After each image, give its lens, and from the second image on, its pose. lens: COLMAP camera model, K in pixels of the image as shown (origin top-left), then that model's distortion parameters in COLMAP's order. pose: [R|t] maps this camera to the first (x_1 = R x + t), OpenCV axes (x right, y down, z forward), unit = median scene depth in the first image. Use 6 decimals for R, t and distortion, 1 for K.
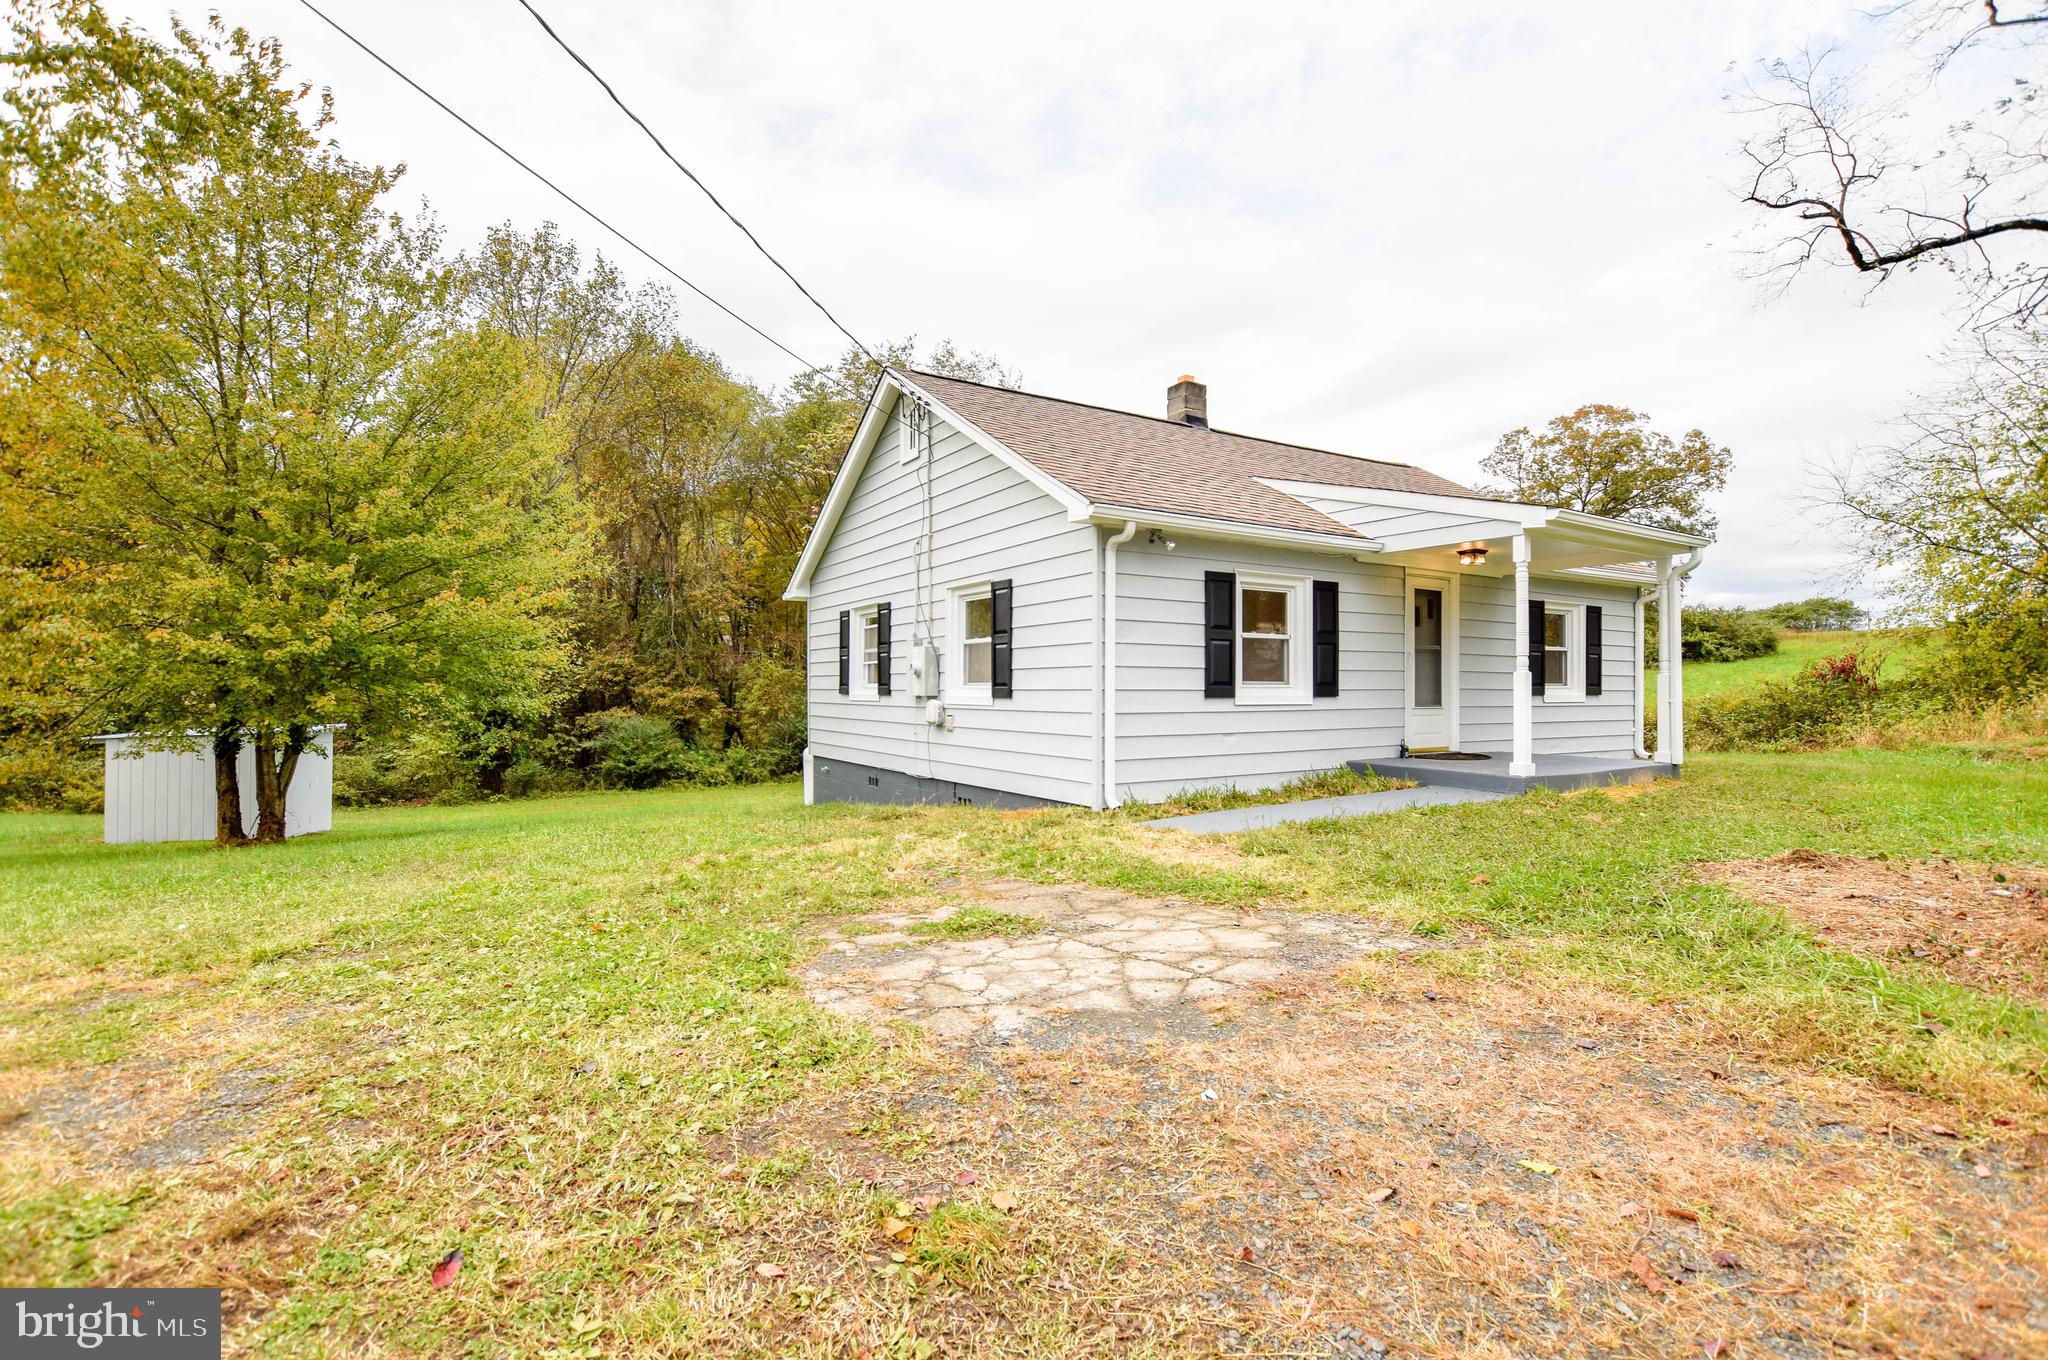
lens RADIAL K [[943.5, 0, 998.7], [0, 943.5, 684.5], [0, 0, 1]] dist [-0.027487, 0.000812]
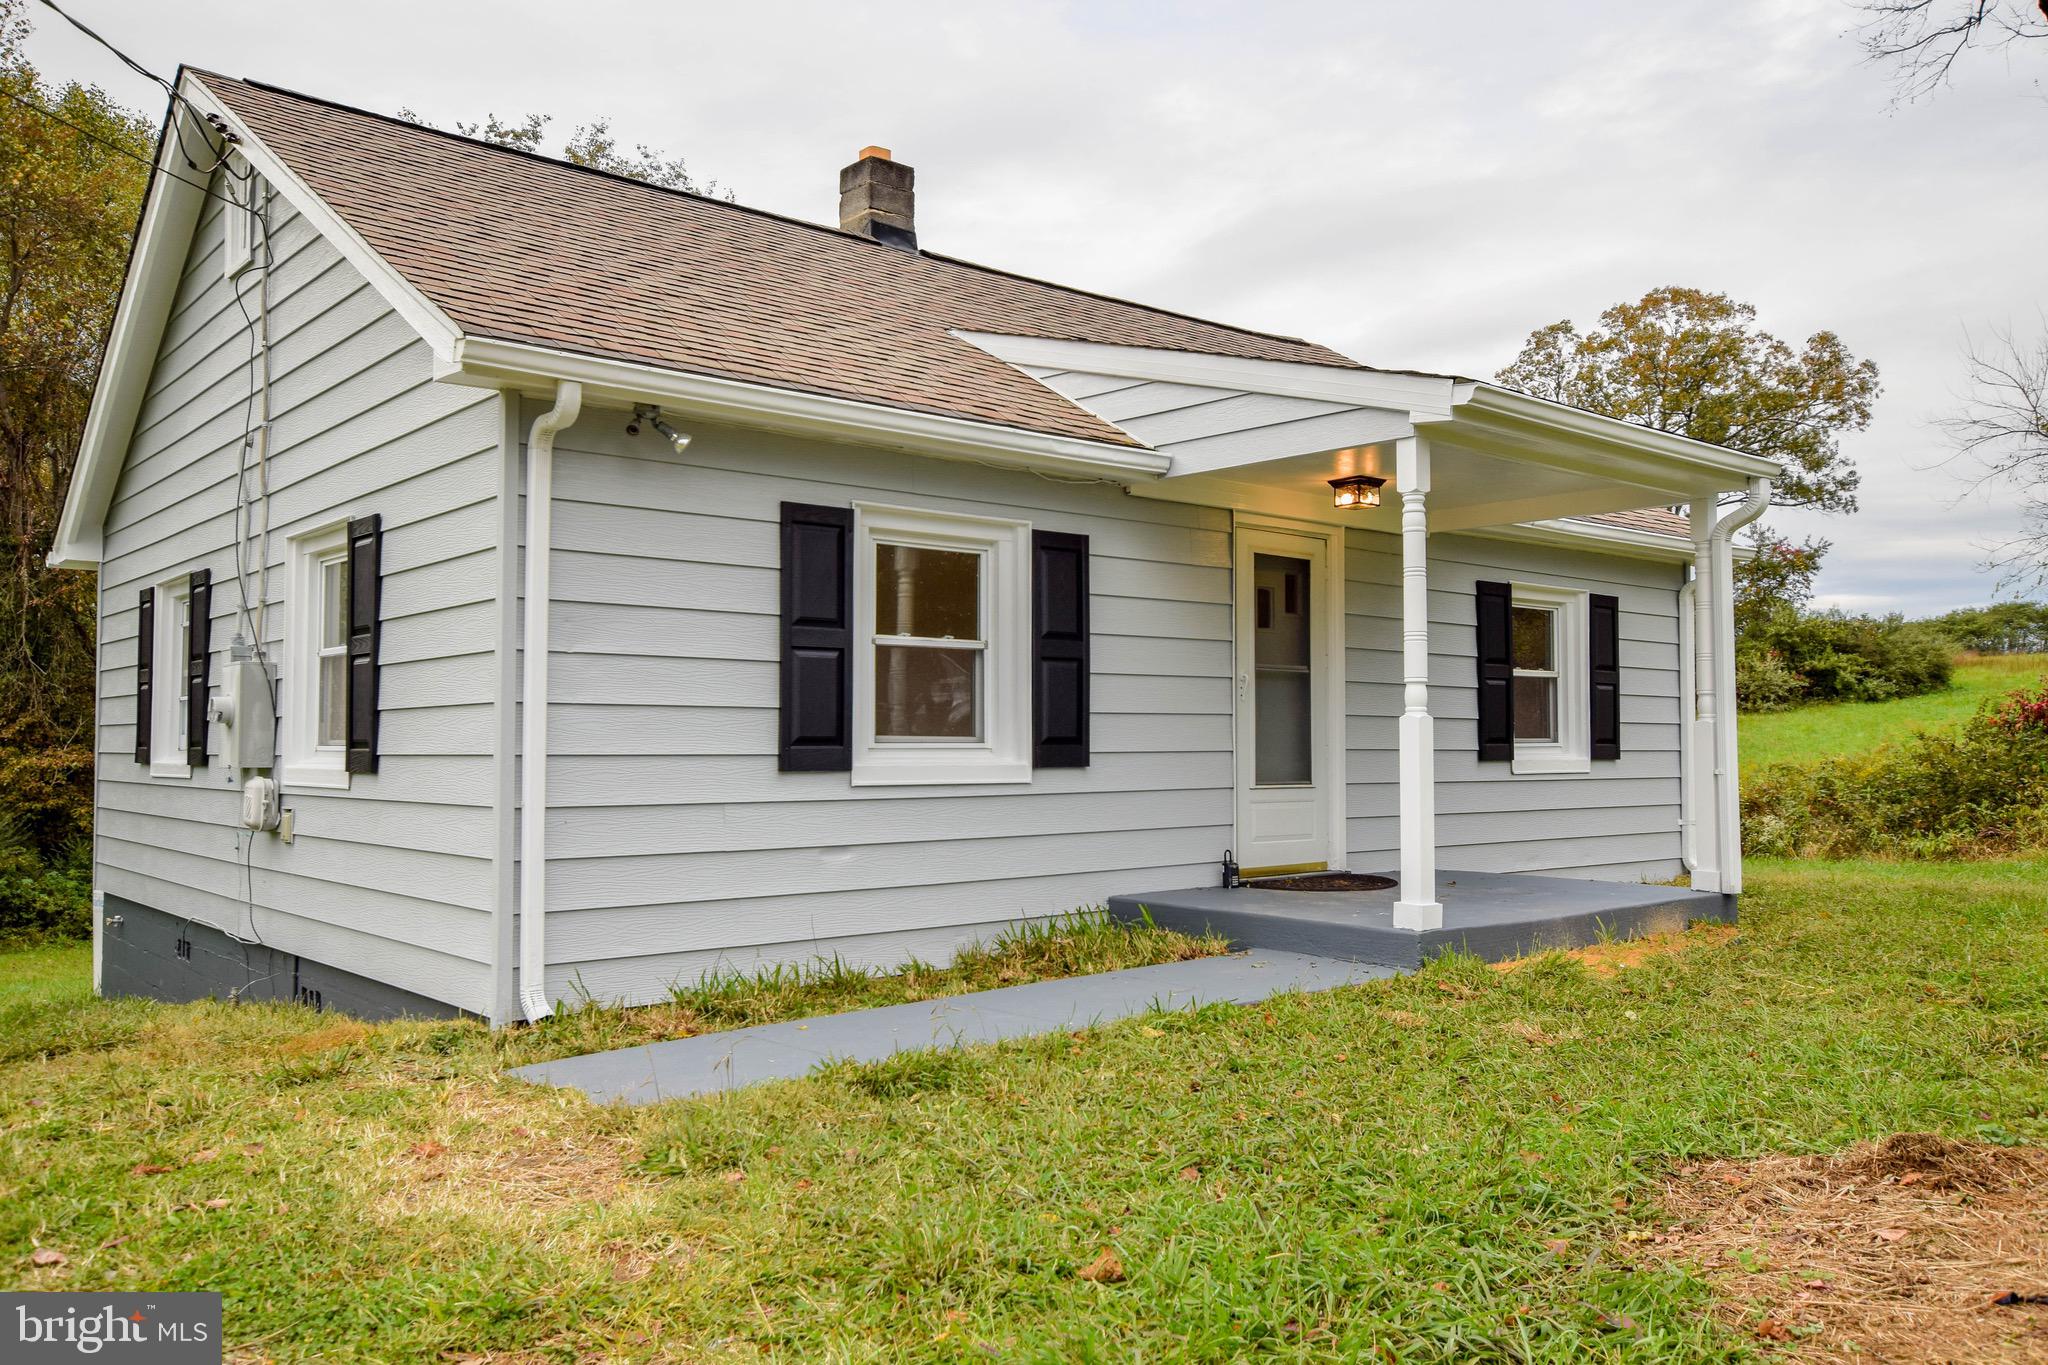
lens RADIAL K [[1646.6, 0, 966.0], [0, 1646.6, 682.3], [0, 0, 1]] dist [-0.016288, 0.057888]
pose [[0.987073, 0.003430, 0.160235, 0.155485], [0.002181, 0.999391, -0.034826, -0.001294], [-0.160257, 0.034725, 0.986464, 0.153664]]
